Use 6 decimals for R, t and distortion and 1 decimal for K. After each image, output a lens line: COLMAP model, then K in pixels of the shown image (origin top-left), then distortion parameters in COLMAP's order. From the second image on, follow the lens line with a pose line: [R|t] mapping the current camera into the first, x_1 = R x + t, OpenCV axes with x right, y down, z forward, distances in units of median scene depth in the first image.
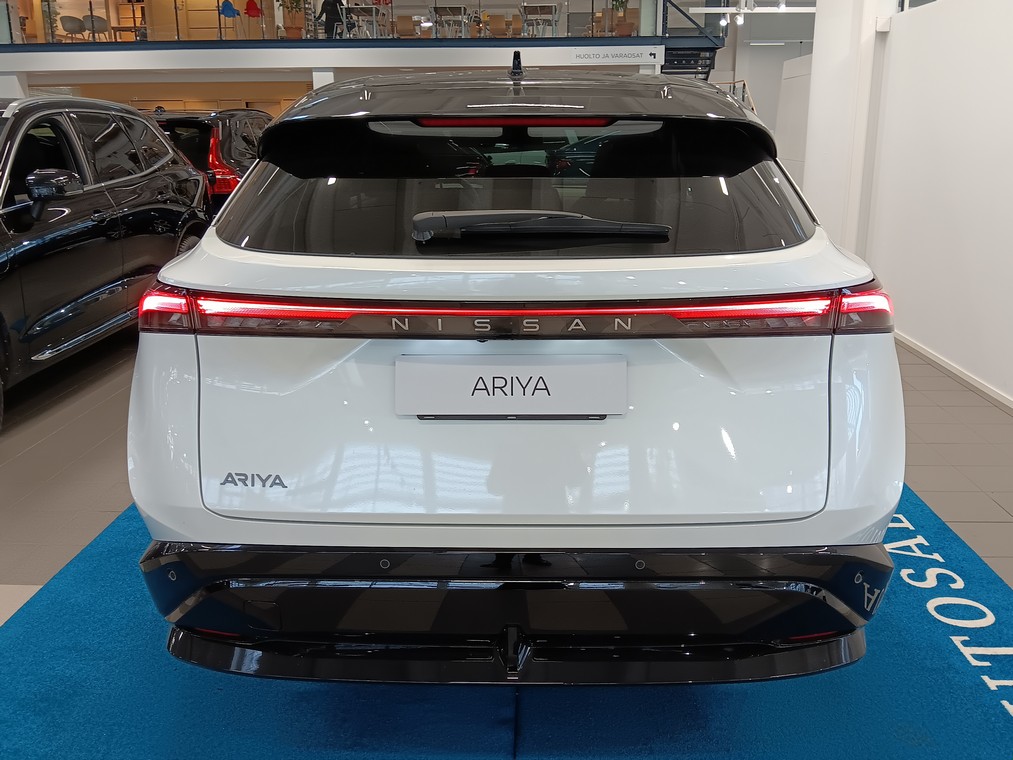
lens RADIAL K [[961.0, 0, 506.5], [0, 961.0, 380.0], [0, 0, 1]] dist [0.006708, -0.032182]
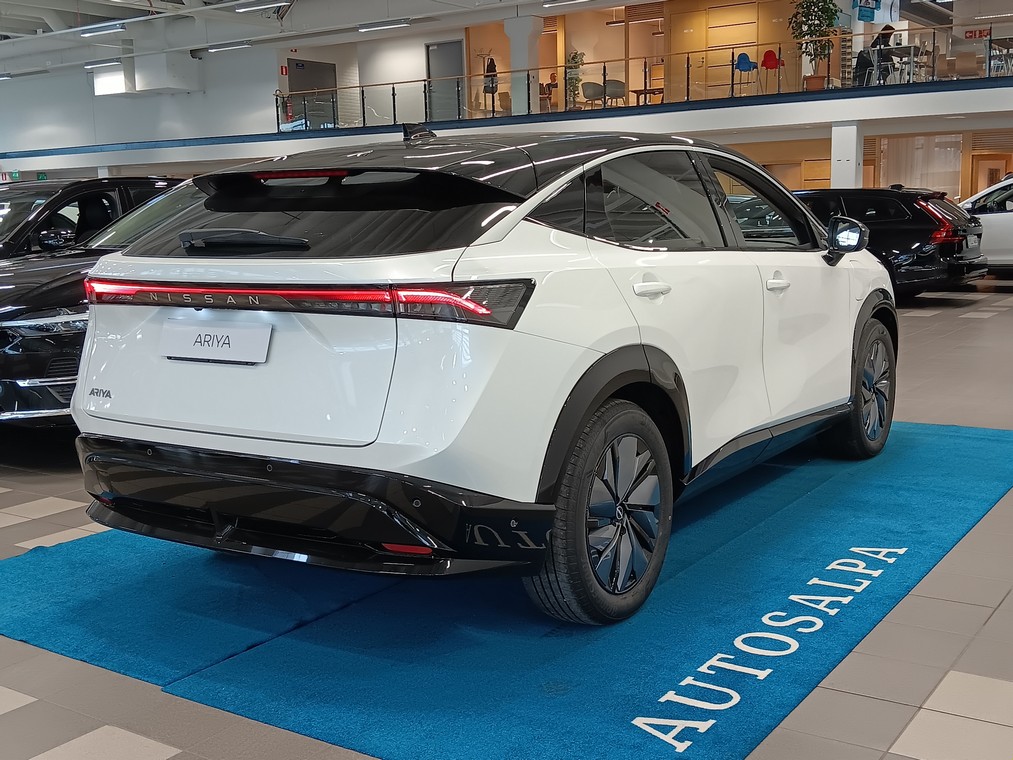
lens RADIAL K [[1178.4, 0, 506.5], [0, 1178.4, 380.0], [0, 0, 1]] dist [0.320298, -0.772479]
pose [[0.852256, 0.068505, -0.518619, 0.595538], [-0.122517, 0.989954, -0.070569, 0.062155], [0.508575, 0.123683, 0.852088, -0.165007]]
